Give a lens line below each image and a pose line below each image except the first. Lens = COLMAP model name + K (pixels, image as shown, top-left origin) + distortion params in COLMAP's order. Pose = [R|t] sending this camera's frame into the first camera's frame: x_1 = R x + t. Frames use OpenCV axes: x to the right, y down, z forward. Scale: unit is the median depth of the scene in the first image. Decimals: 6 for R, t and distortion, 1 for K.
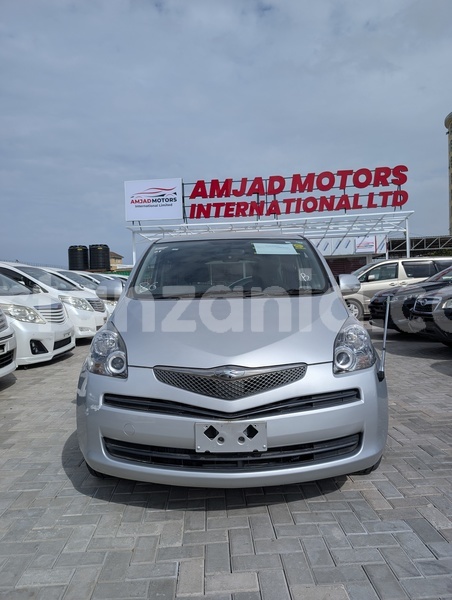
lens RADIAL K [[418.8, 0, 233.4], [0, 418.8, 299.2], [0, 0, 1]] dist [0.004232, 0.001604]
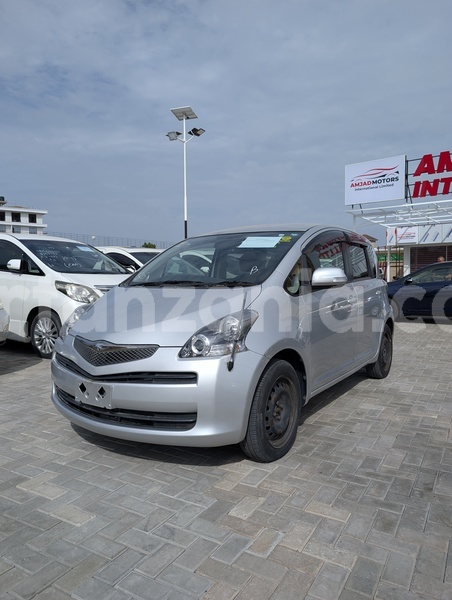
lens RADIAL K [[418.8, 0, 233.4], [0, 418.8, 299.2], [0, 0, 1]] dist [0.004232, 0.001604]
pose [[0.848515, 0.050028, -0.526800, 0.536825], [-0.030003, 0.998468, 0.046495, -0.019883], [0.528319, -0.023647, 0.848716, 0.068362]]
